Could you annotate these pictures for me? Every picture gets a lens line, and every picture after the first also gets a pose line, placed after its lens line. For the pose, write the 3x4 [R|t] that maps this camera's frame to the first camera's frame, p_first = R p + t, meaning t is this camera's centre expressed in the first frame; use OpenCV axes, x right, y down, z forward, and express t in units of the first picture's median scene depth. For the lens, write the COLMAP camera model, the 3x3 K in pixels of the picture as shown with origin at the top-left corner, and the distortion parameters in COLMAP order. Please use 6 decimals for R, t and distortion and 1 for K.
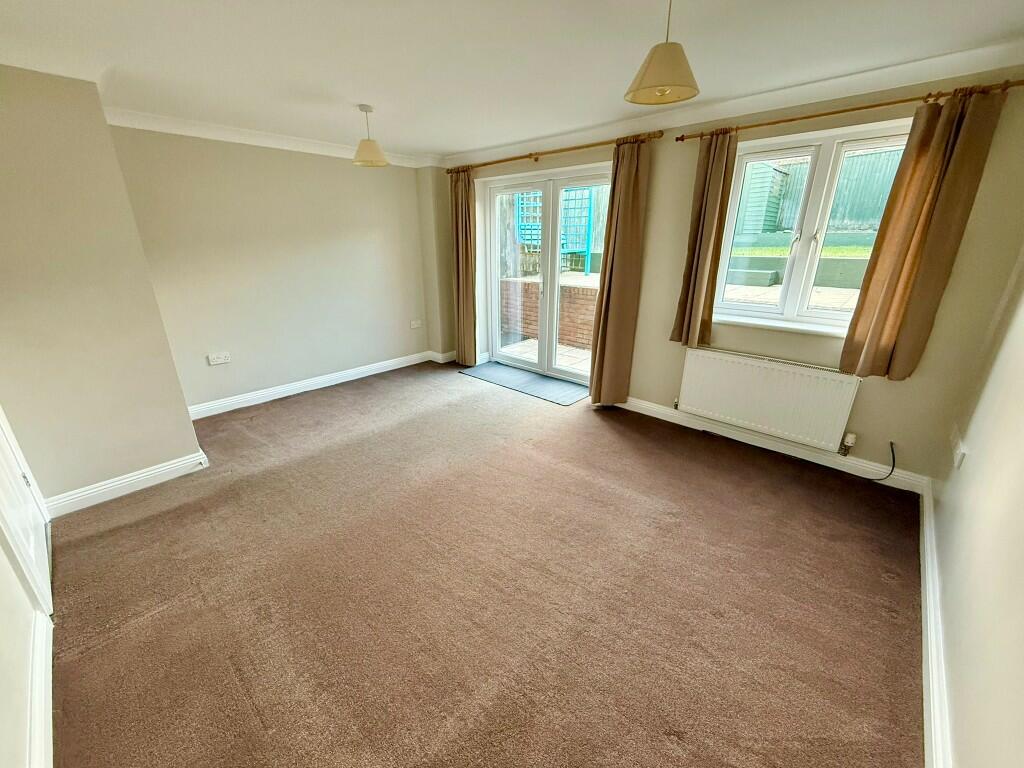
lens RADIAL K [[407.3, 0, 512.3], [0, 407.3, 386.7], [0, 0, 1]] dist [0.001726, 0.000132]
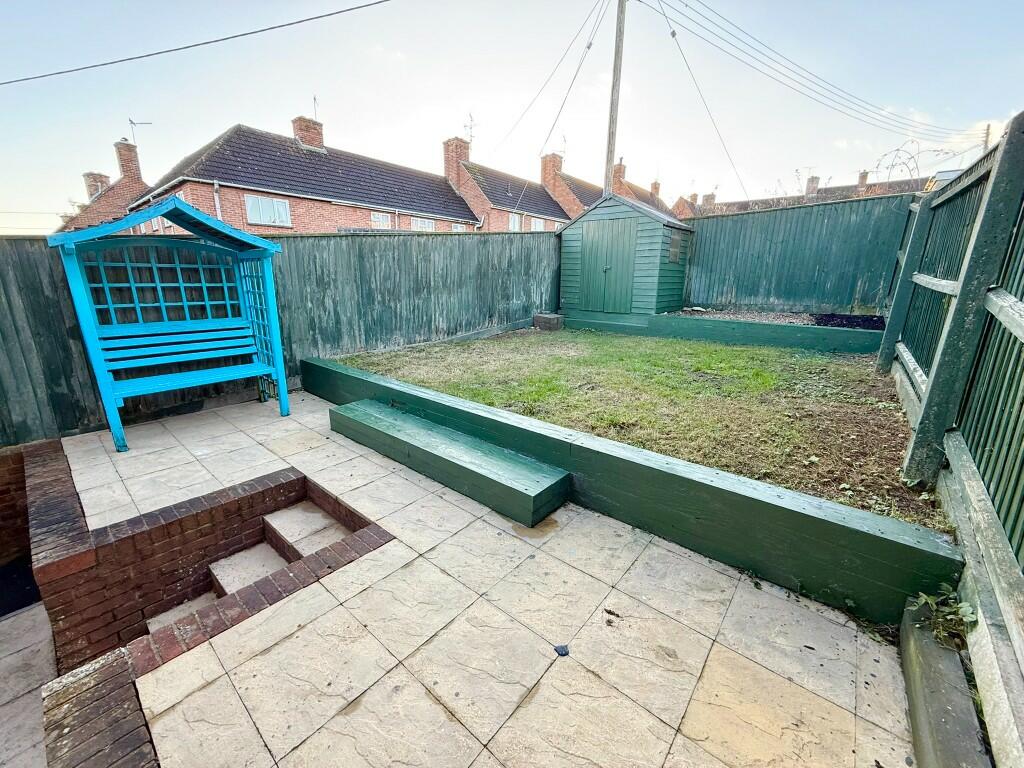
lens RADIAL K [[407.3, 0, 510.9], [0, 407.3, 383.4], [0, 0, 1]] dist [0.001726, 0.000132]
pose [[0.999009, 0.001973, 0.044454, 0.345095], [0.002356, 0.995269, -0.097129, -0.197861], [-0.044436, 0.097138, 0.994278, 0.346640]]
